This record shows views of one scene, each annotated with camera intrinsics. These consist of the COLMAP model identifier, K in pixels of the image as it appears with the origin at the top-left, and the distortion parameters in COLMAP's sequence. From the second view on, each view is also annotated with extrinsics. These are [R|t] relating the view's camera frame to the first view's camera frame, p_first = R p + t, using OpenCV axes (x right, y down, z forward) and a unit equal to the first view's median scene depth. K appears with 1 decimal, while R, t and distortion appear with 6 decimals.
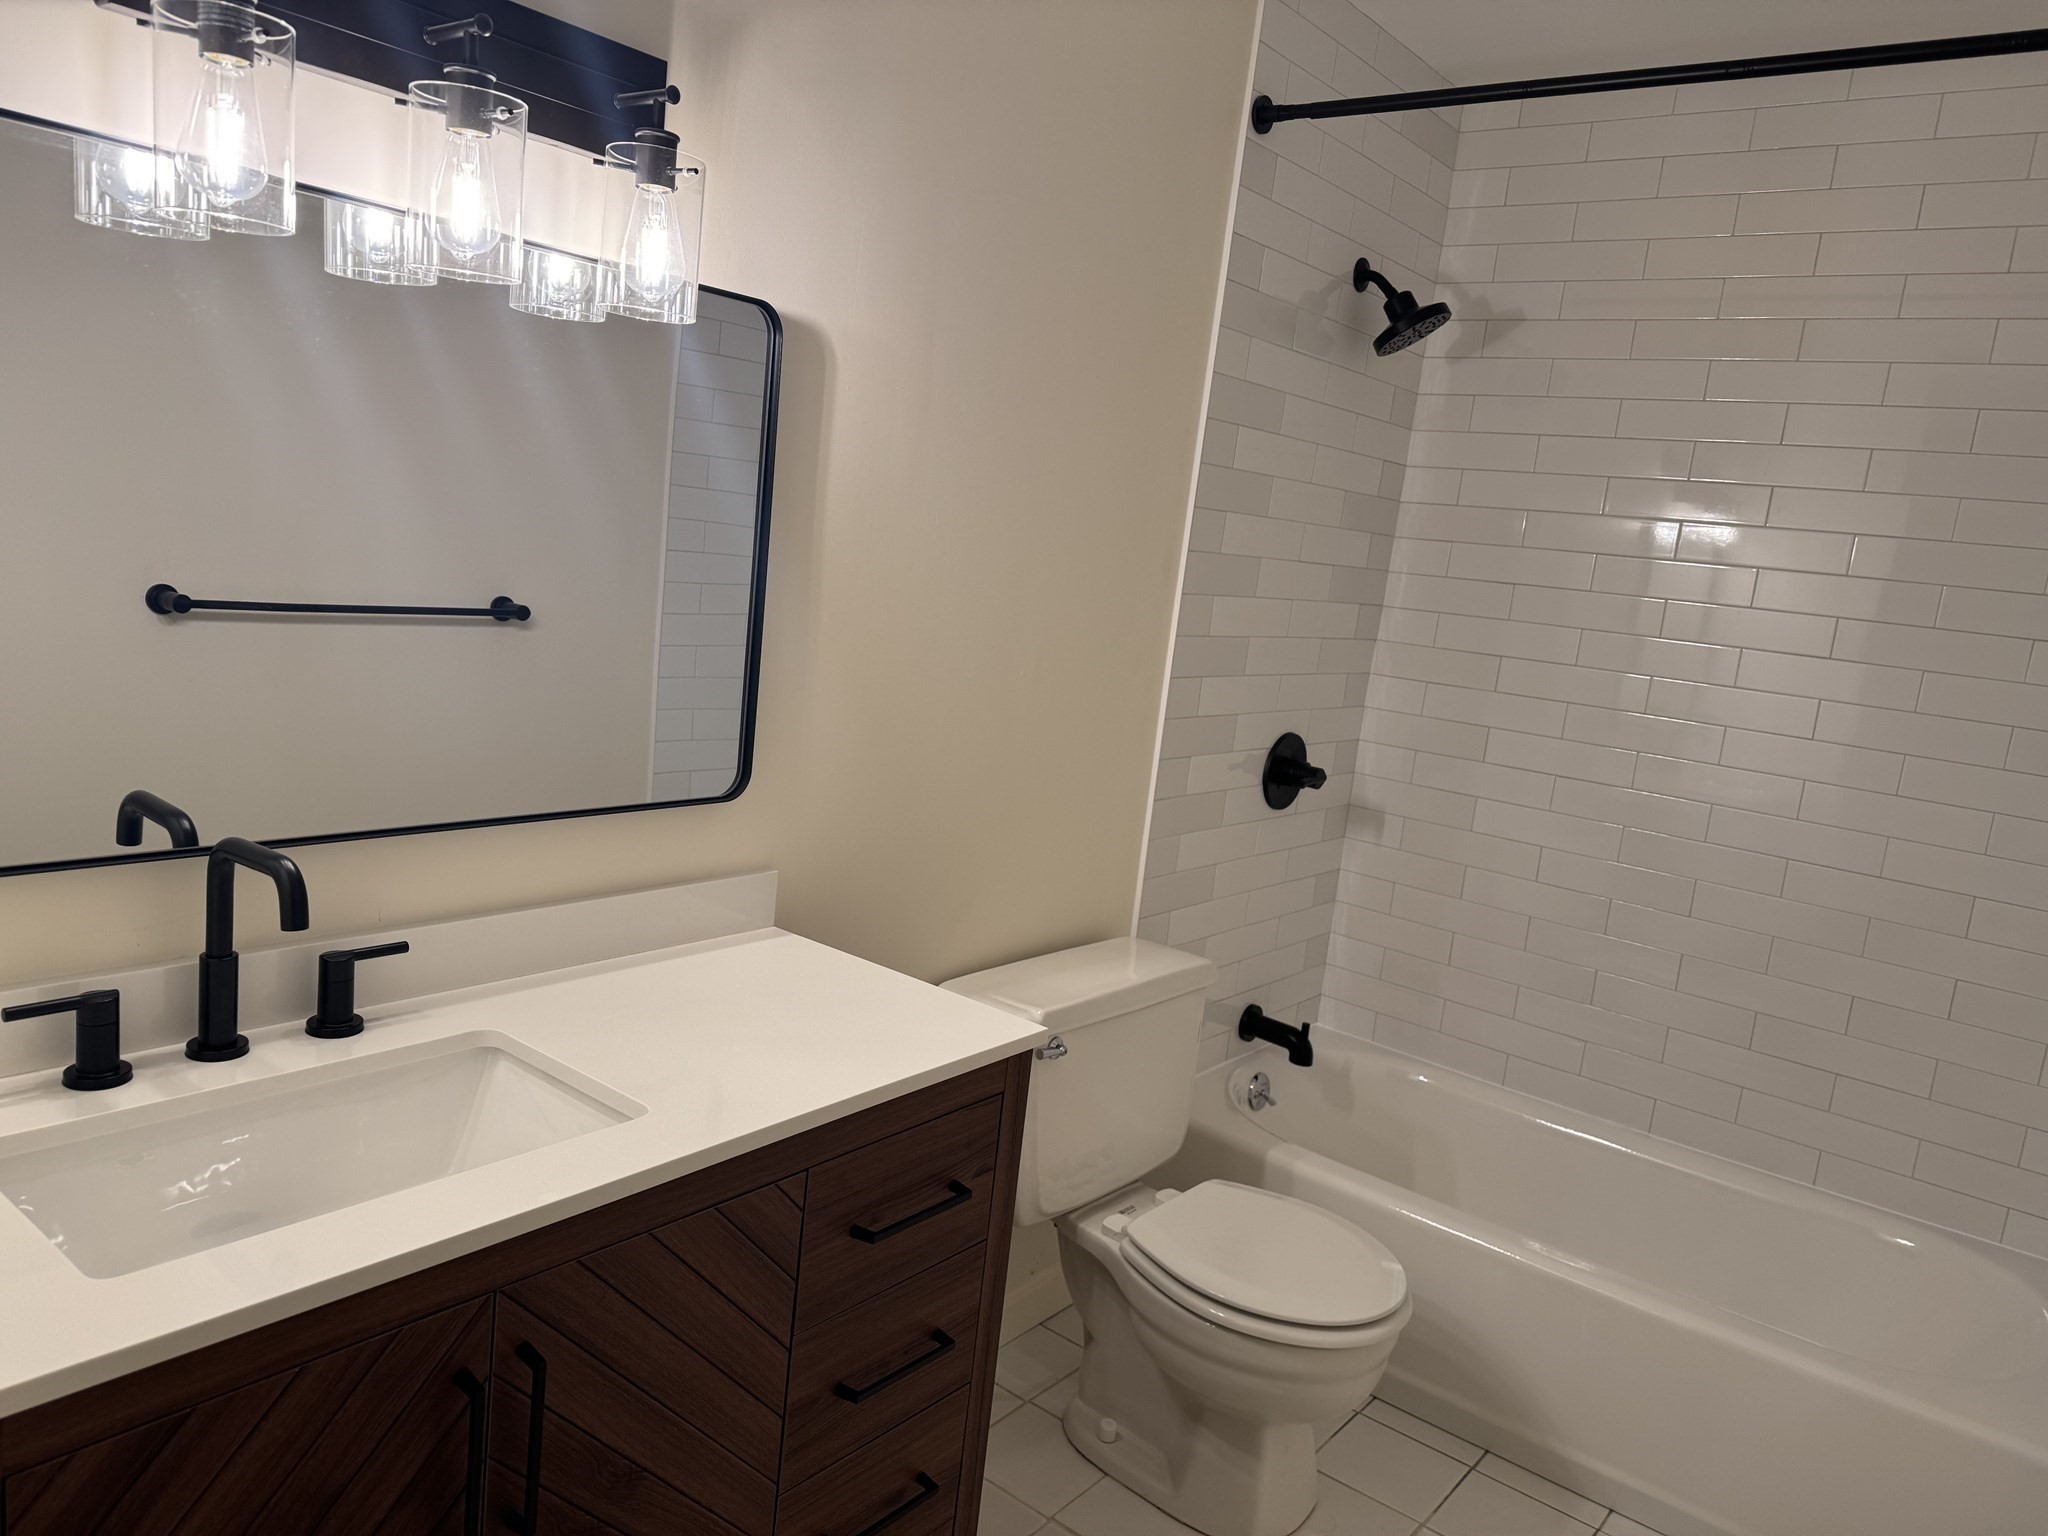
lens RADIAL K [[1440.3, 0, 993.1], [0, 1440.3, 776.8], [0, 0, 1]] dist [0.059136, -0.063108]
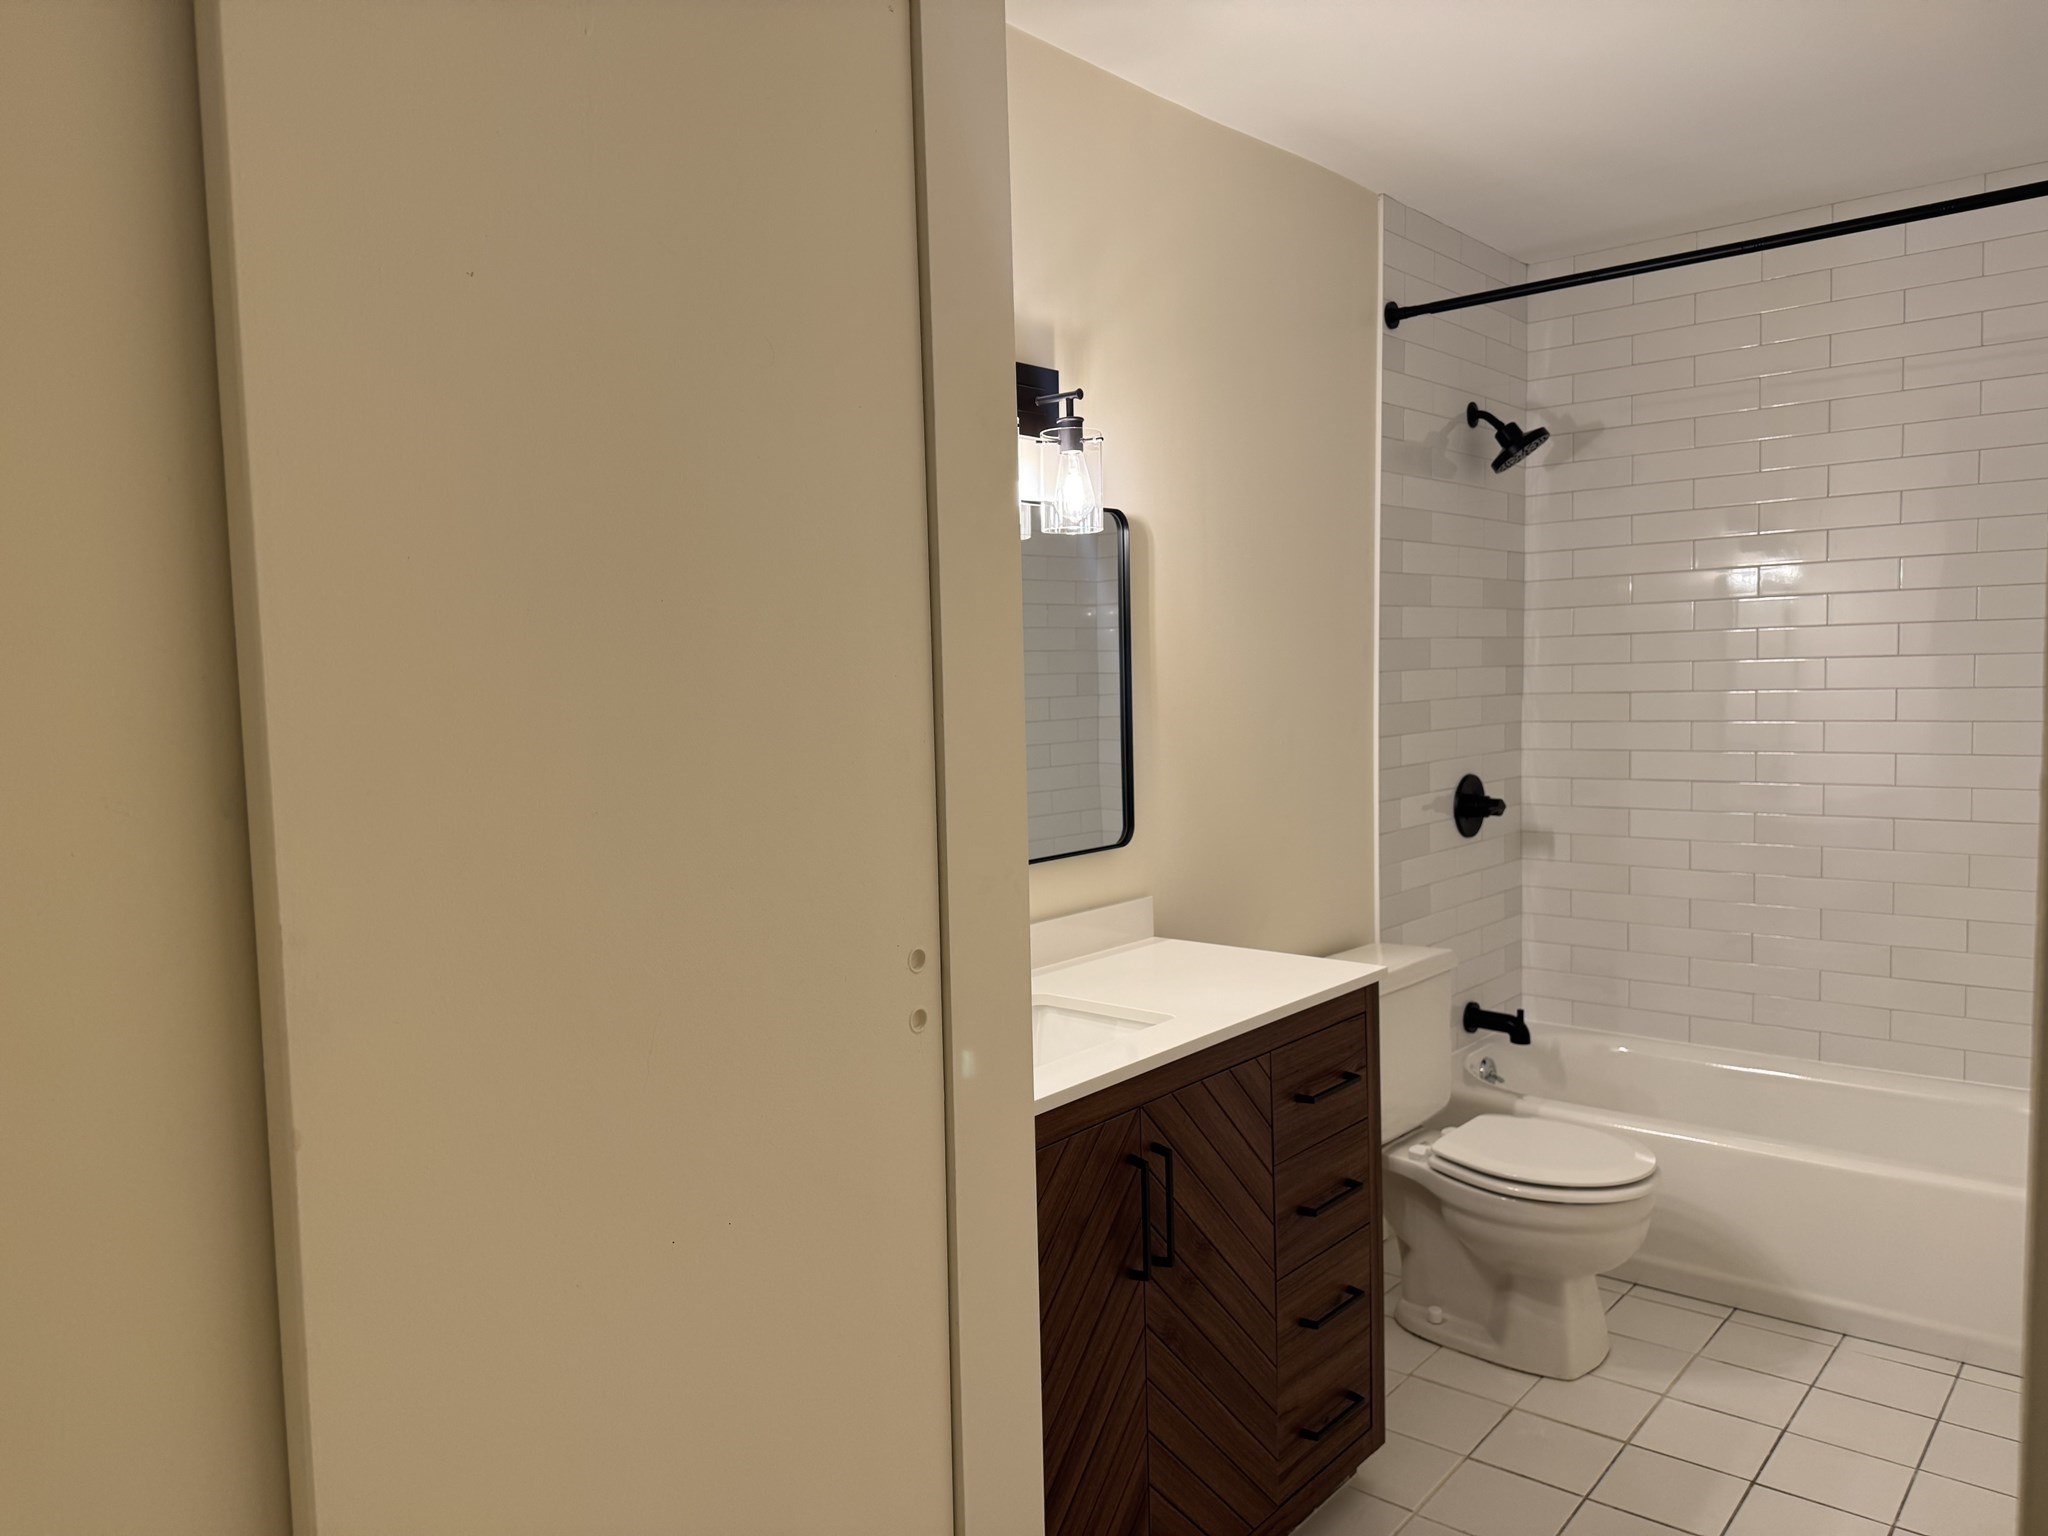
lens RADIAL K [[1440.3, 0, 1014.9], [0, 1440.3, 784.0], [0, 0, 1]] dist [0.059136, -0.063108]
pose [[0.990555, -0.131950, -0.037288, -0.162516], [0.127983, 0.987320, -0.093917, 0.052876], [0.049207, 0.088258, 0.994882, -0.306640]]
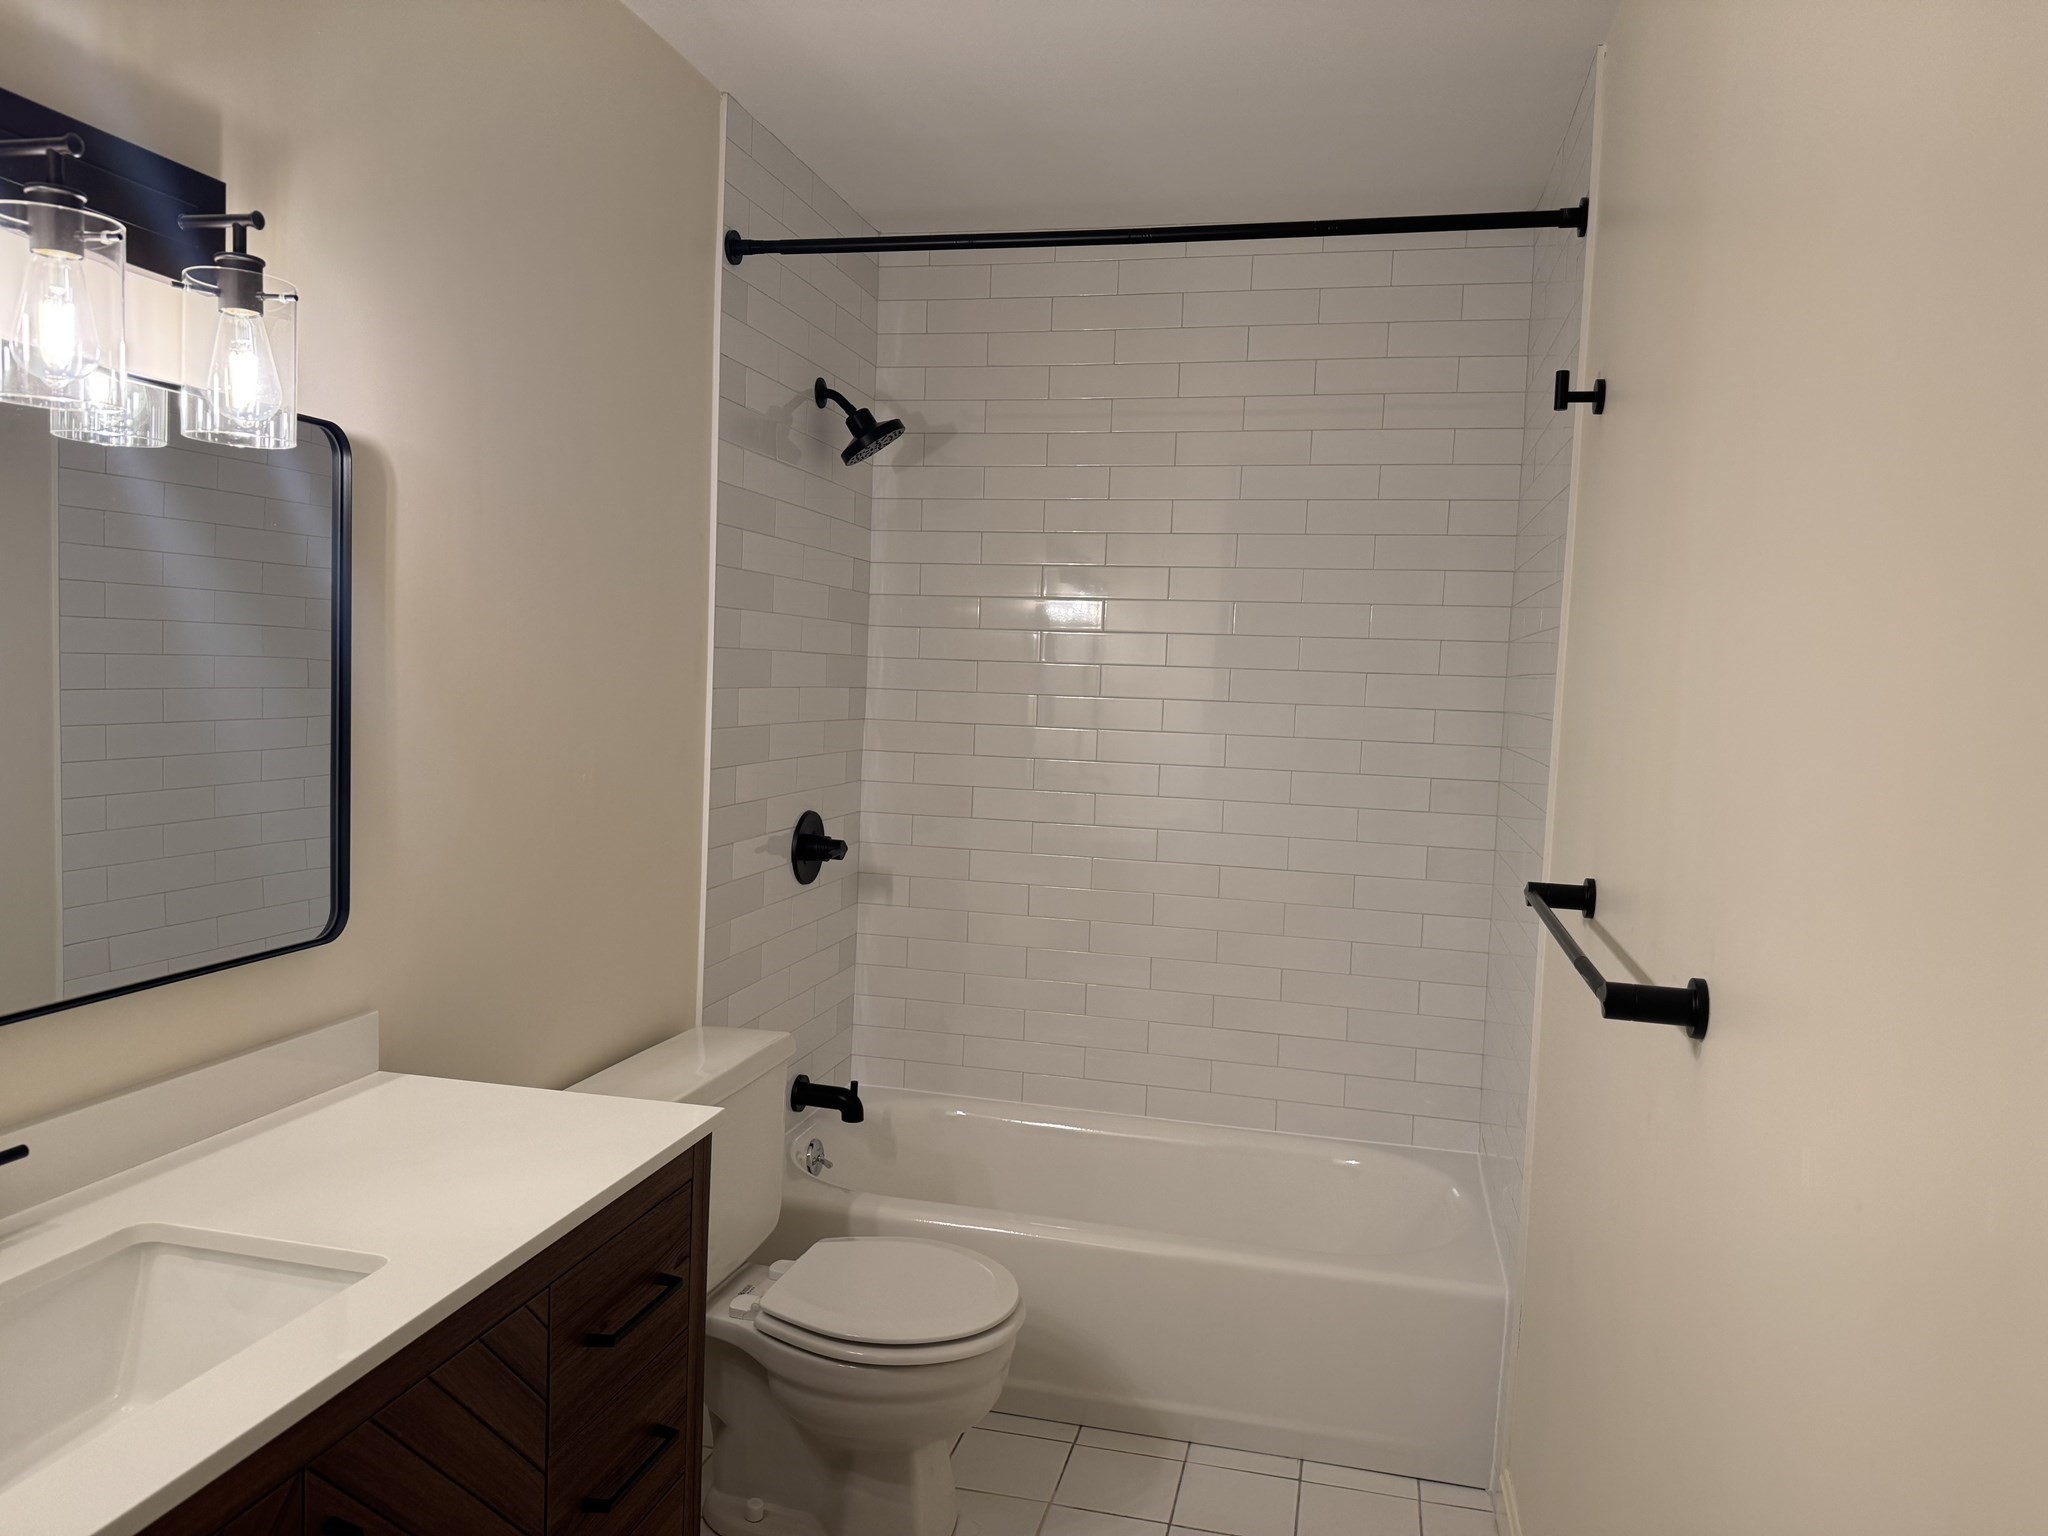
lens RADIAL K [[1440.3, 0, 1002.4], [0, 1440.3, 780.1], [0, 0, 1]] dist [0.059136, -0.063108]
pose [[0.905708, -0.104785, 0.410746, -0.117954], [0.129821, 0.990973, -0.033454, 0.000868], [-0.403533, 0.083623, 0.911136, -0.034945]]
